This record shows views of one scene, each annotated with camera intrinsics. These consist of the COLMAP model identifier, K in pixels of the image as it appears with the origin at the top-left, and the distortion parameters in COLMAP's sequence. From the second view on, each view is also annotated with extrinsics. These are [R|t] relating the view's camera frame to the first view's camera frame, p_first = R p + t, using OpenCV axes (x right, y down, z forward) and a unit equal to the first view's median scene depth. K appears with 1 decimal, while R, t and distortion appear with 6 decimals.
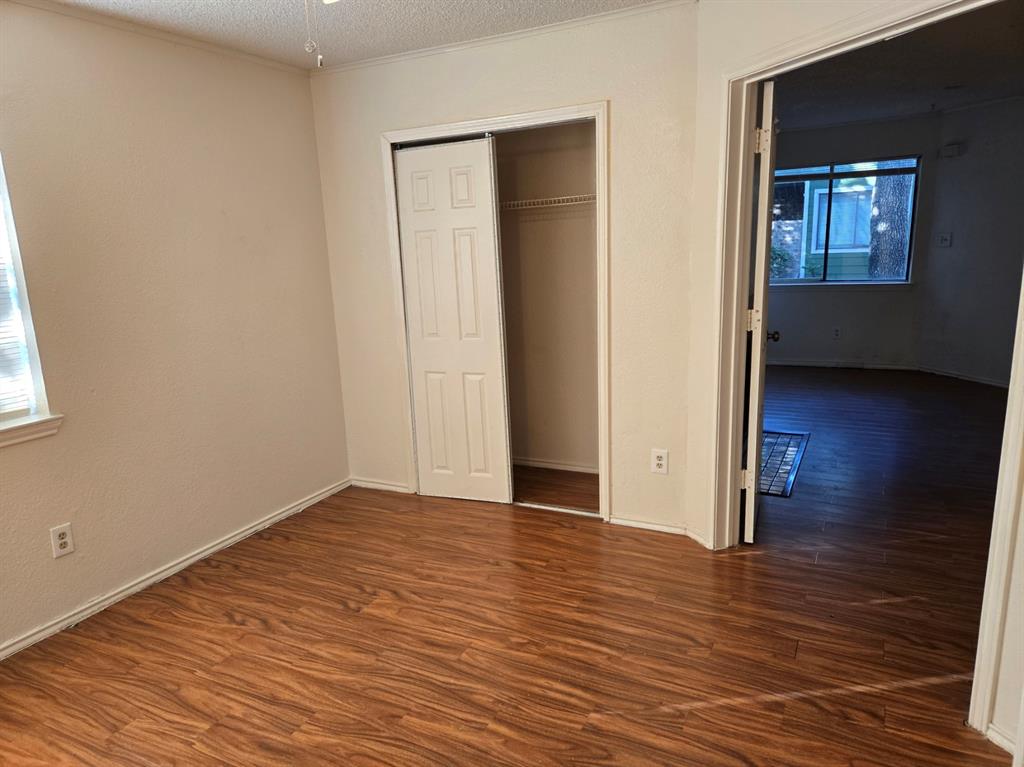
lens RADIAL K [[682.8, 0, 514.4], [0, 682.8, 384.2], [0, 0, 1]] dist [0.075559, -0.058724]
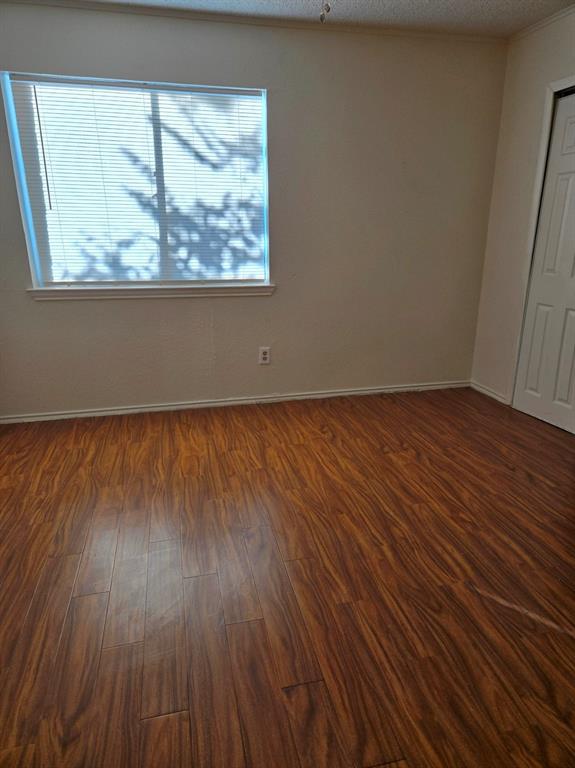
lens RADIAL K [[517.3, 0, 291.9], [0, 517.3, 379.8], [0, 0, 1]] dist [0.079633, -0.066524]
pose [[0.654782, 0.259190, -0.709987, 0.365978], [-0.184898, 0.965751, 0.182038, 0.029958], [0.732853, 0.012080, 0.680280, 0.151017]]
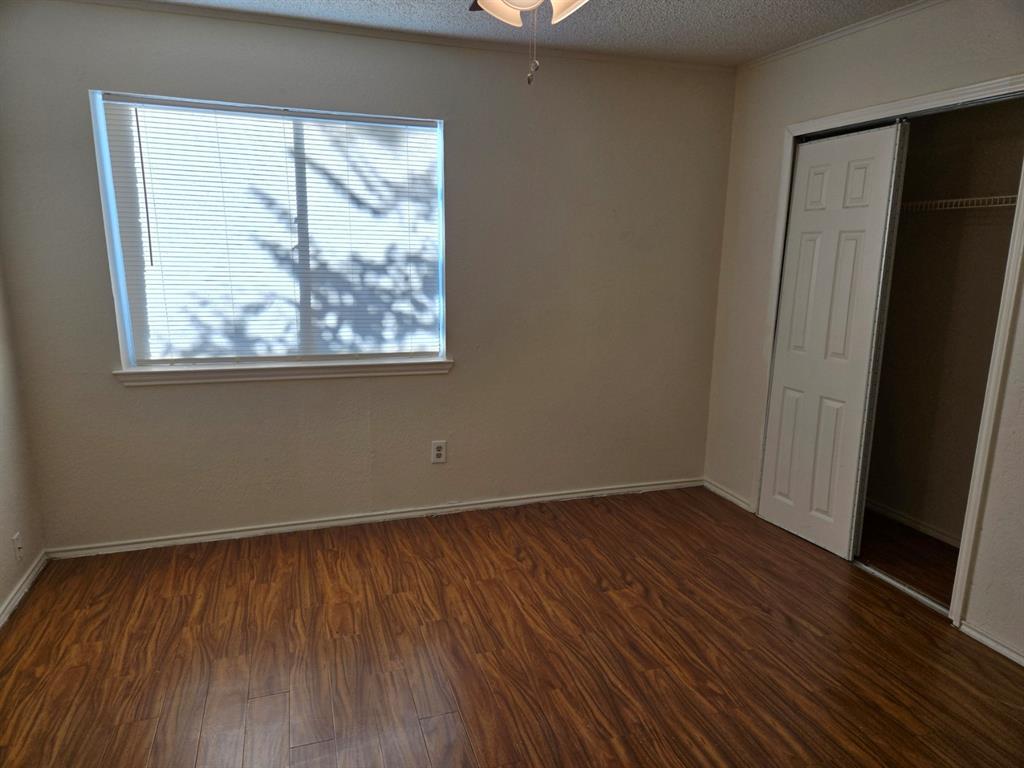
lens RADIAL K [[688.7, 0, 518.0], [0, 688.7, 386.6], [0, 0, 1]] dist [0.082660, -0.071401]
pose [[0.717438, 0.197250, -0.668113, 0.334375], [-0.191070, 0.978013, 0.083567, -0.040539], [0.669907, 0.067702, 0.739352, 0.111906]]
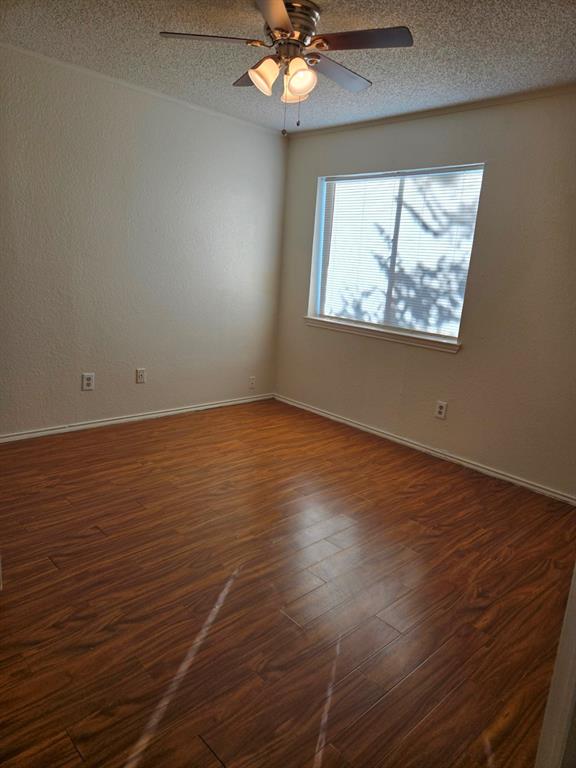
lens RADIAL K [[506.6, 0, 290.0], [0, 506.6, 393.0], [0, 0, 1]] dist [0.090106, -0.066833]
pose [[-0.331721, 0.246942, -0.910484, 0.719995], [-0.256221, 0.905269, 0.338878, -0.176694], [0.907916, 0.345698, -0.237025, 0.964223]]
